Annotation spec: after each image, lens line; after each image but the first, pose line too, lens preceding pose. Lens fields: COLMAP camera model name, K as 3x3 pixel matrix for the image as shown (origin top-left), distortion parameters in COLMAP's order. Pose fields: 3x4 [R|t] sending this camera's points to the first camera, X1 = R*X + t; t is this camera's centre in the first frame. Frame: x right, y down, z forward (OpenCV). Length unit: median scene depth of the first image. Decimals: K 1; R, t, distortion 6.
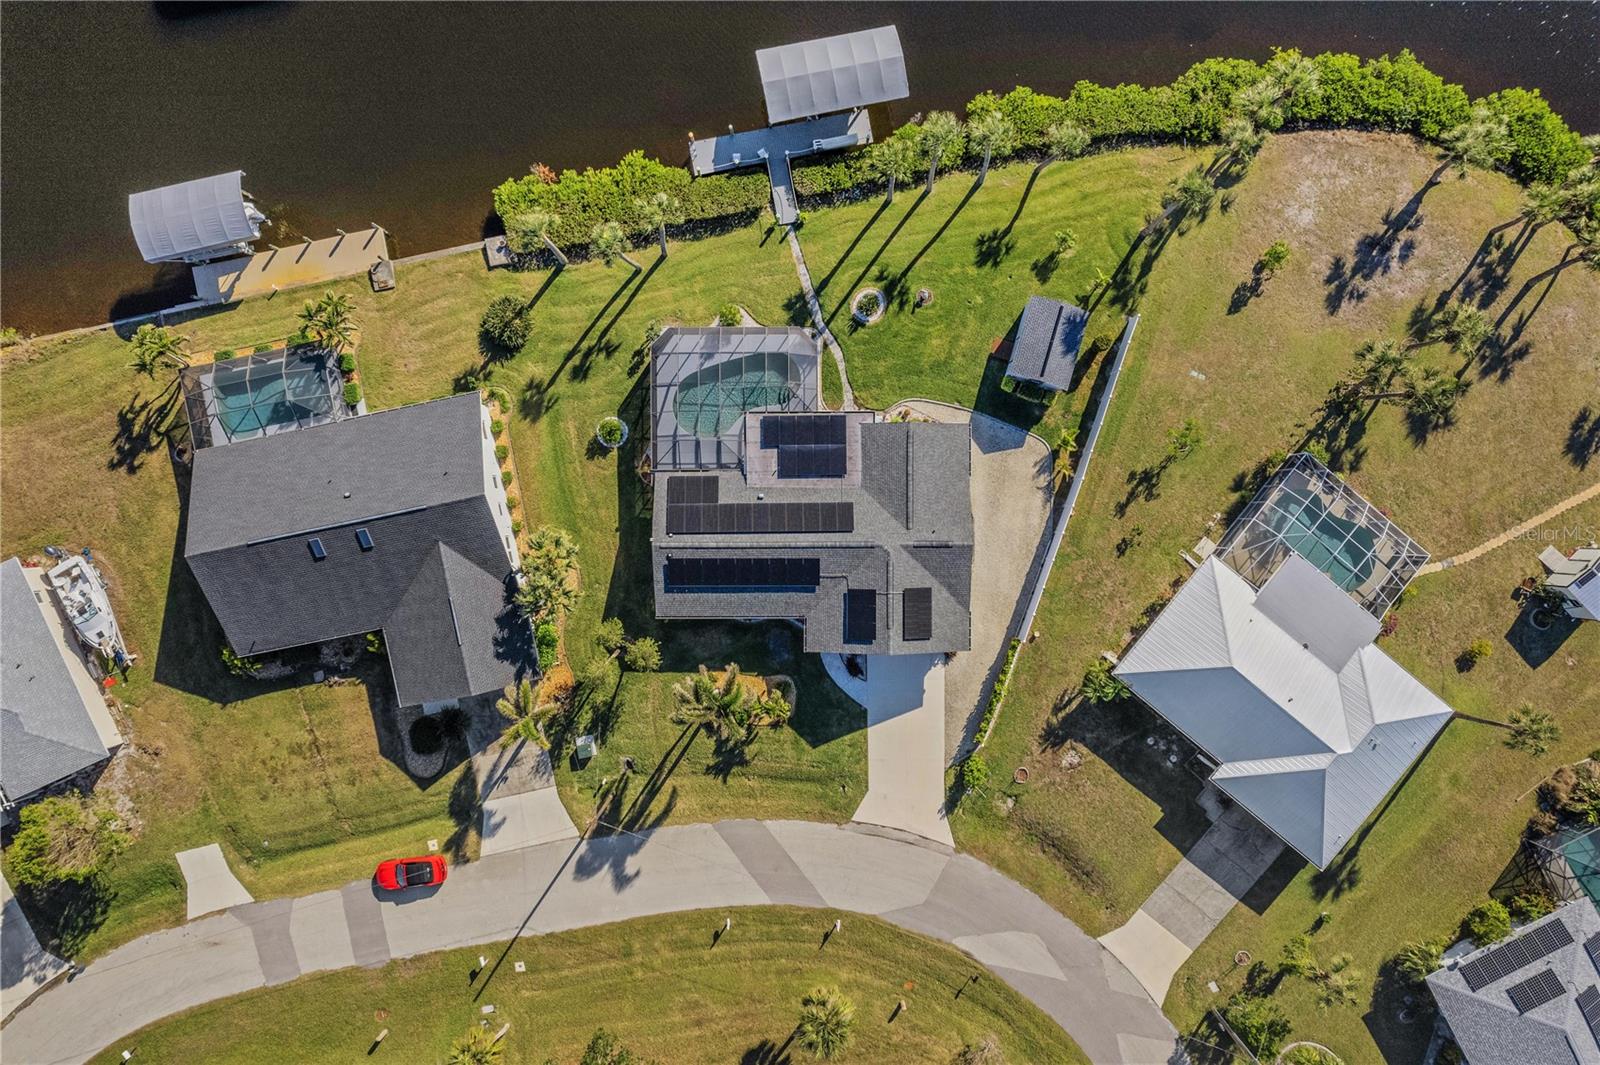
lens RADIAL K [[1048.1, 0, 812.5], [0, 1048.1, 532.1], [0, 0, 1]] dist [-0.054338, 0.032491]
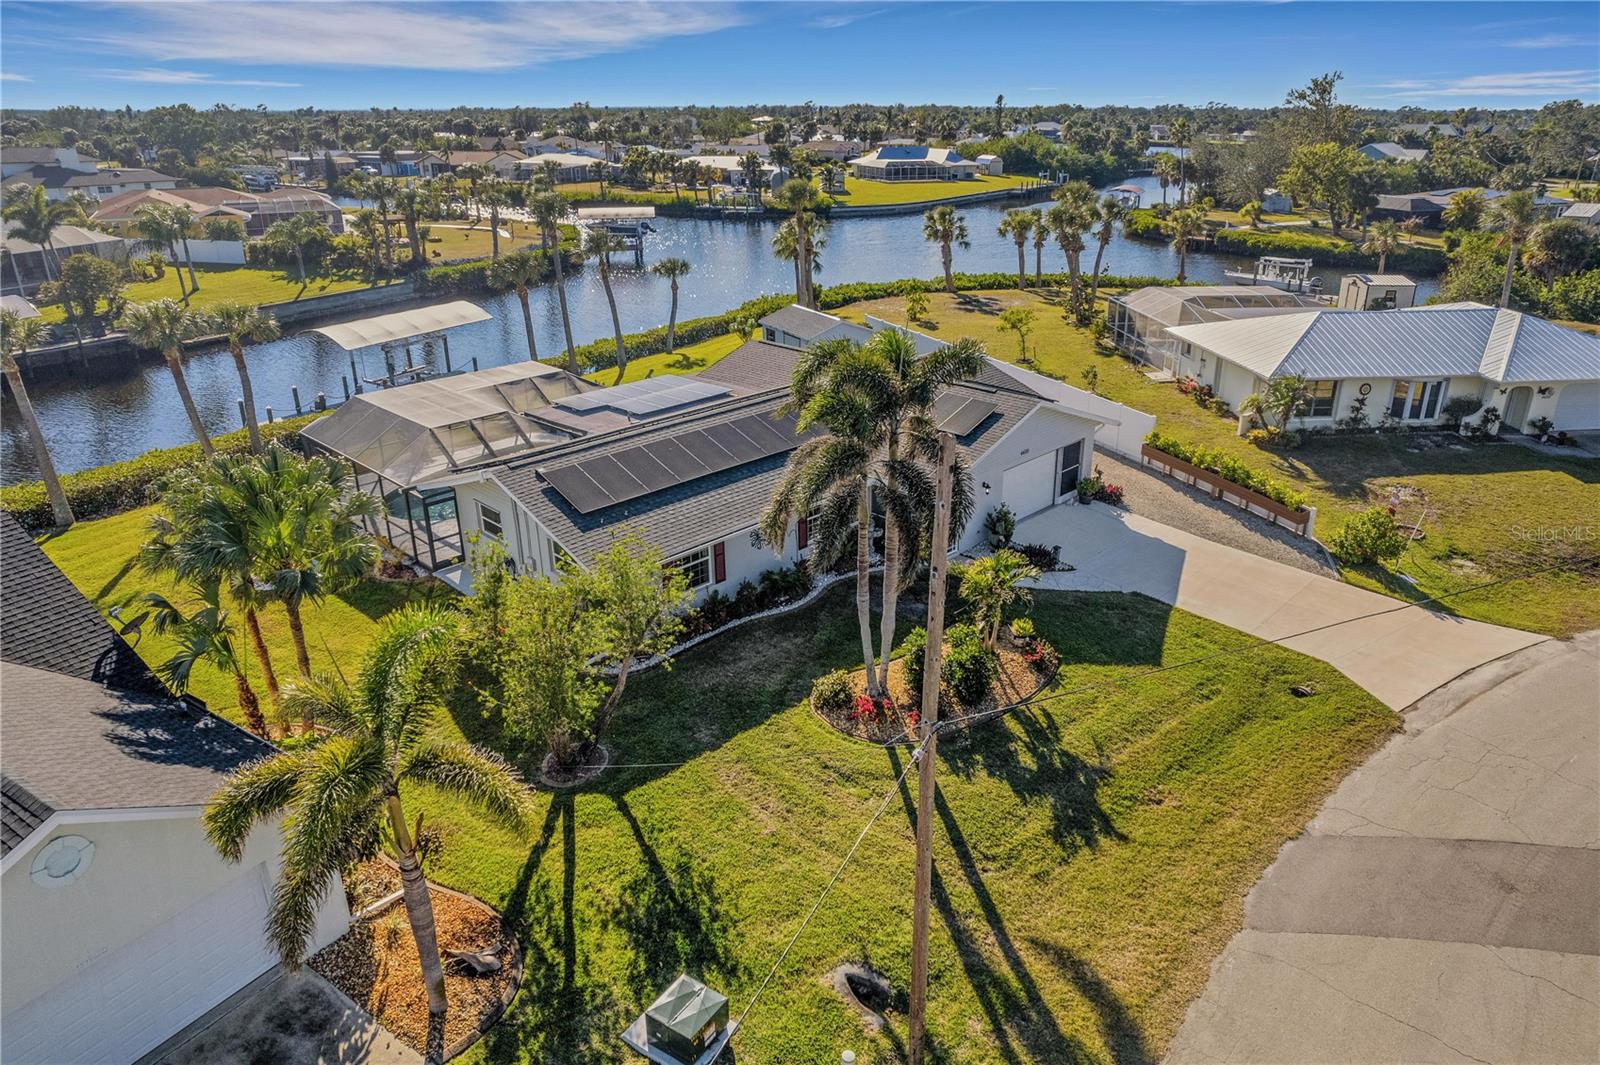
lens RADIAL K [[1029.3, 0, 819.1], [0, 1029.3, 532.4], [0, 0, 1]] dist [-0.055836, 0.047012]
pose [[0.695269, -0.278433, 0.662629, -0.315008], [0.718711, 0.259666, -0.645003, 0.343900], [0.007528, 0.924688, 0.380650, 0.814774]]
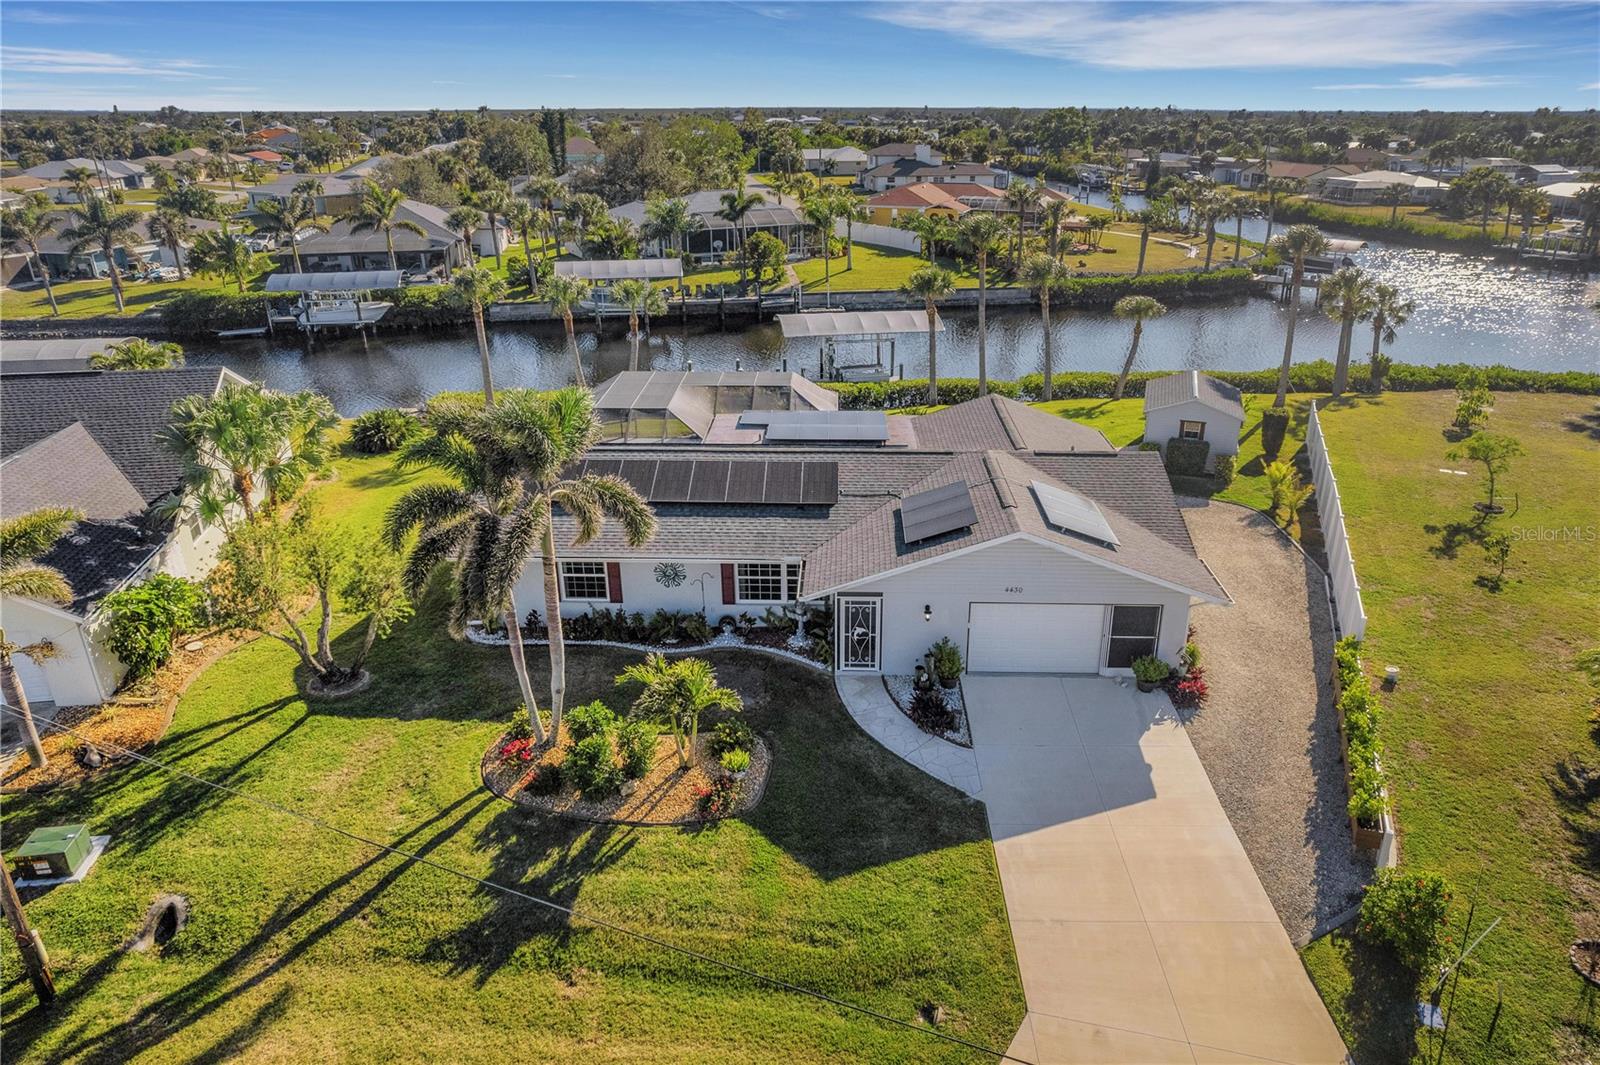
lens RADIAL K [[1048.1, 0, 812.5], [0, 1048.1, 532.1], [0, 0, 1]] dist [-0.054338, 0.032491]
pose [[0.999445, 0.012041, -0.031049, 0.007732], [-0.033300, 0.370577, -0.928204, 0.442442], [0.000330, 0.928723, 0.370773, 0.801042]]
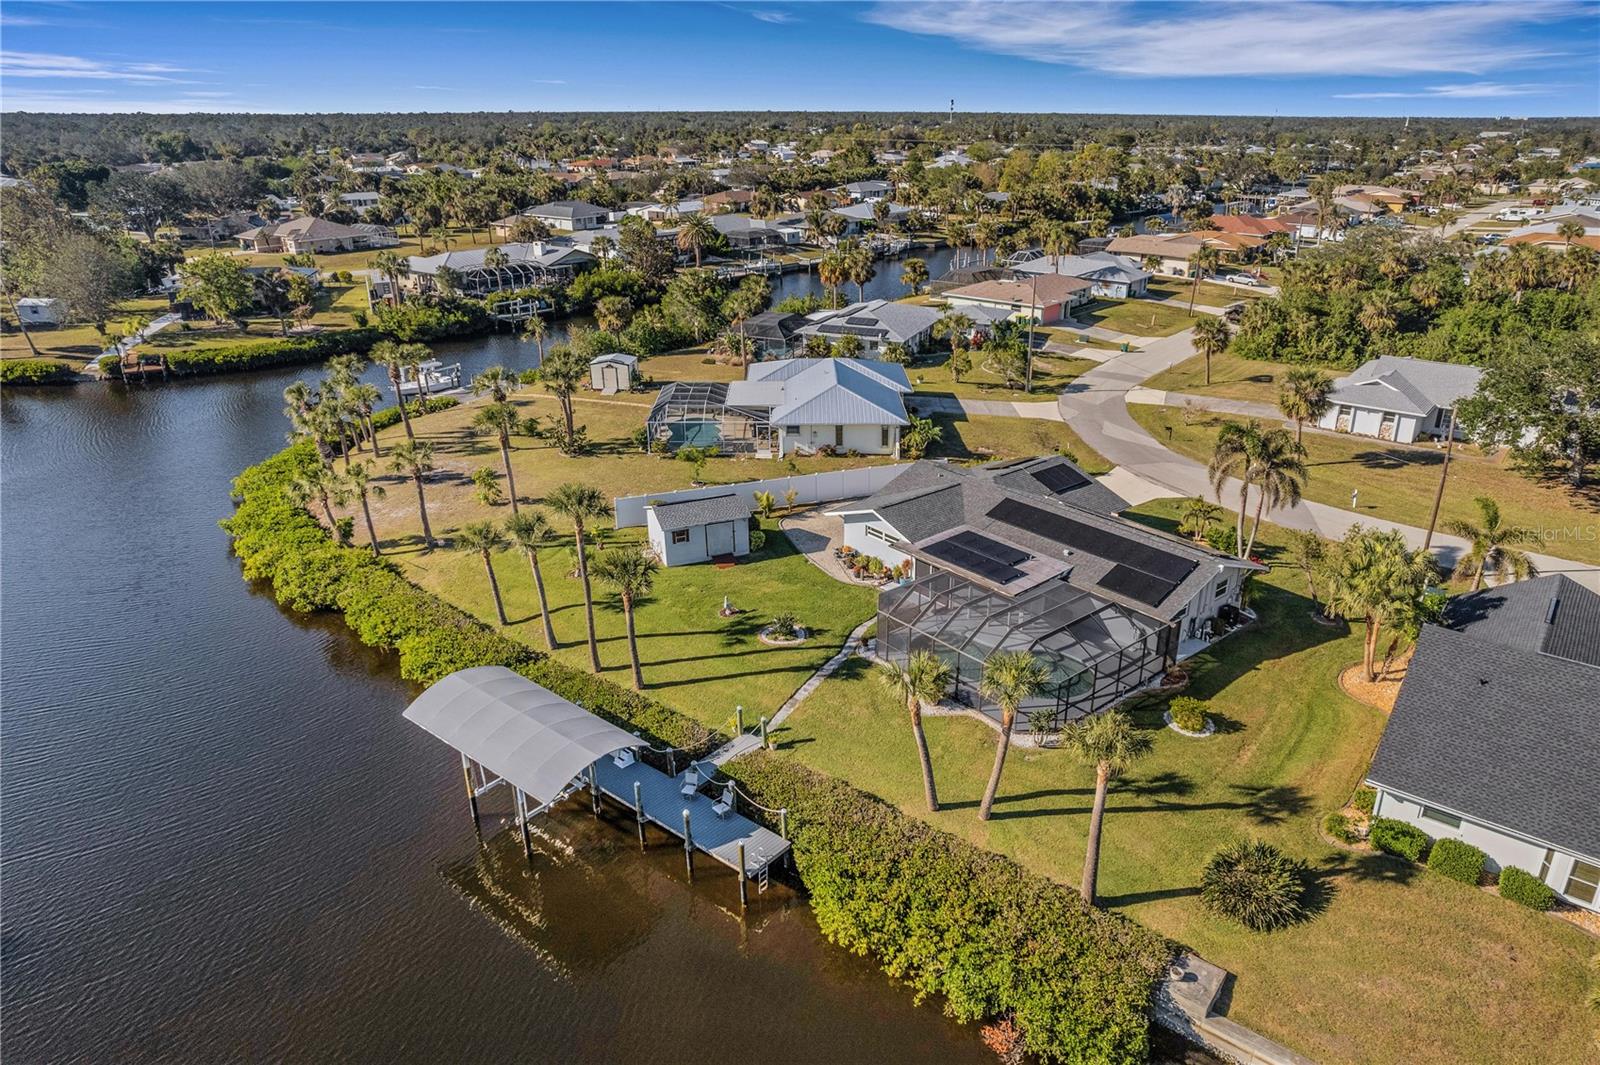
lens RADIAL K [[1048.1, 0, 812.5], [0, 1048.1, 532.1], [0, 0, 1]] dist [-0.054338, 0.032491]
pose [[-0.646034, -0.291756, 0.705350, -0.454617], [0.763289, -0.253473, 0.594257, -0.615514], [0.005409, 0.922296, 0.386447, 0.643035]]
